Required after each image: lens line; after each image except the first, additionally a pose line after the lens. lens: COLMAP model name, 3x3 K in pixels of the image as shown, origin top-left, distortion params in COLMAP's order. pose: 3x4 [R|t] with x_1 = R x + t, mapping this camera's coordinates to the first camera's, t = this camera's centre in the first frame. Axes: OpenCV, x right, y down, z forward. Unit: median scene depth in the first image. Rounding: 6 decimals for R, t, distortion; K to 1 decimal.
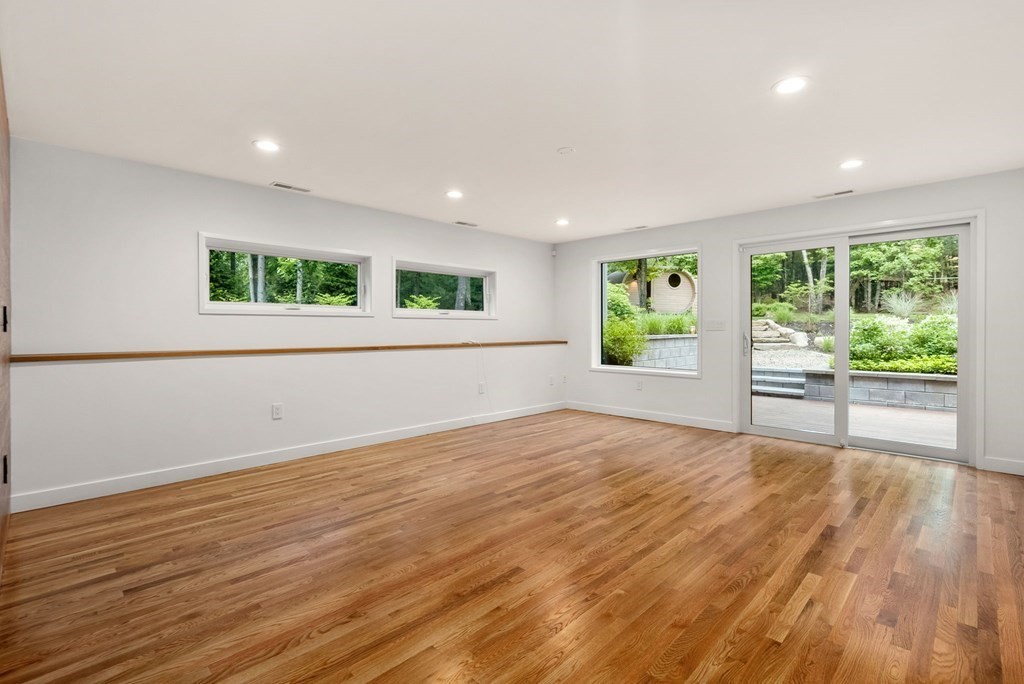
lens RADIAL K [[476.1, 0, 510.1], [0, 476.1, 335.8], [0, 0, 1]] dist [0.001493, 0.000413]
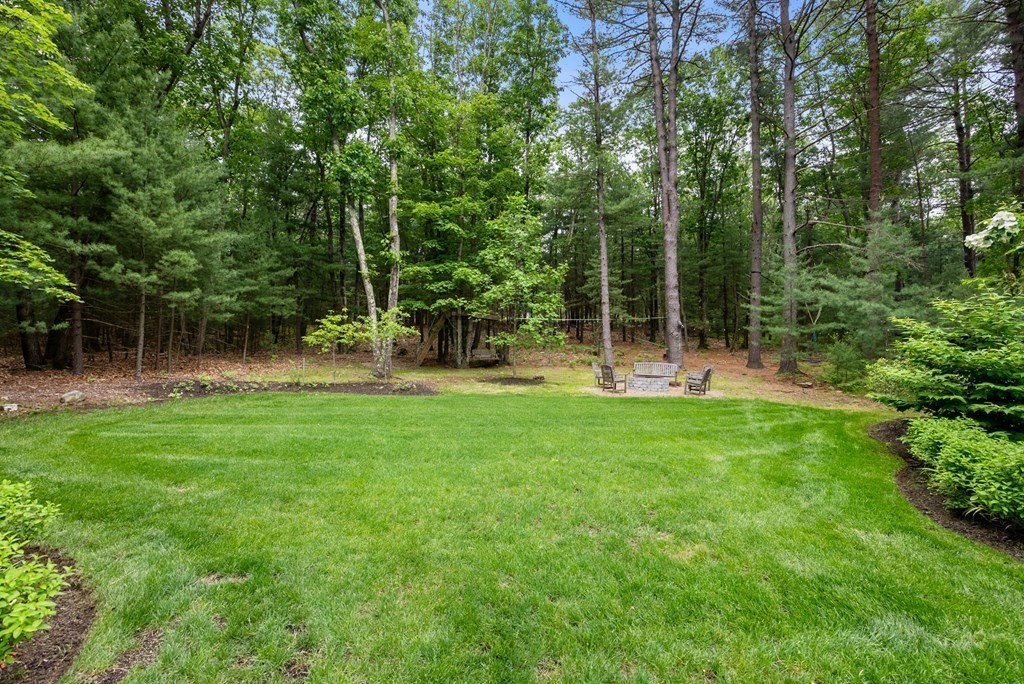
lens RADIAL K [[476.1, 0, 510.1], [0, 476.1, 335.8], [0, 0, 1]] dist [0.001493, 0.000413]
pose [[0.694766, 0.023330, 0.718857, 0.411320], [0.012597, 0.998926, -0.044594, -0.072436], [-0.719126, 0.040038, 0.693726, 0.607192]]
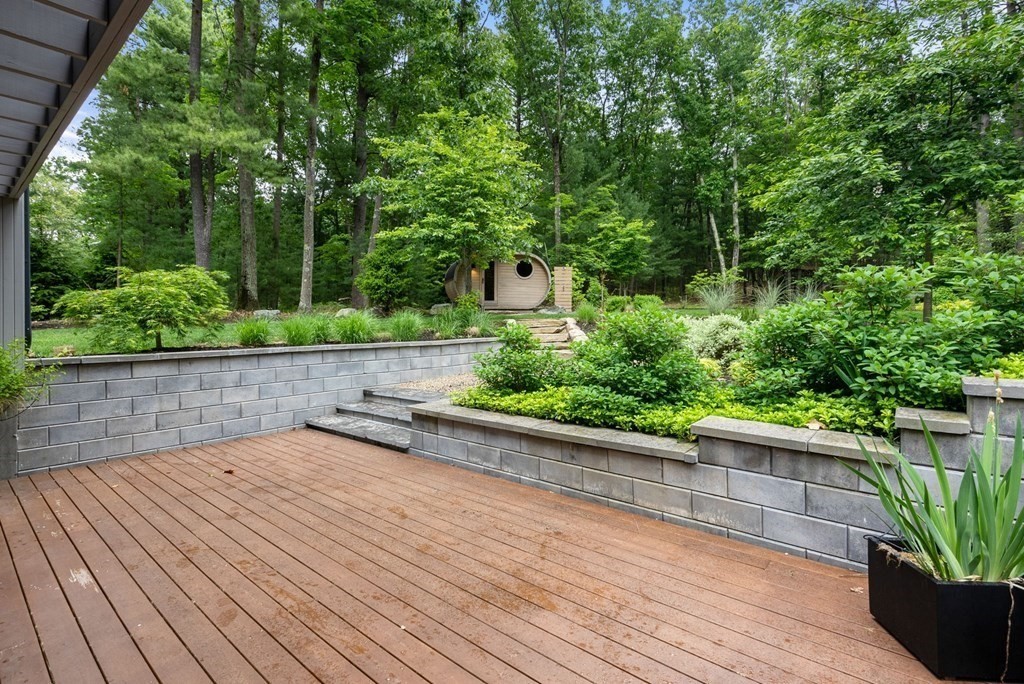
lens RADIAL K [[503.2, 0, 503.3], [0, 503.2, 321.2], [0, 0, 1]] dist [0.000492, 0.000079]
pose [[0.998515, -0.005452, 0.054212, 0.183010], [0.006300, 0.999860, -0.015482, -0.007770], [-0.054120, 0.015800, 0.998409, 0.085468]]
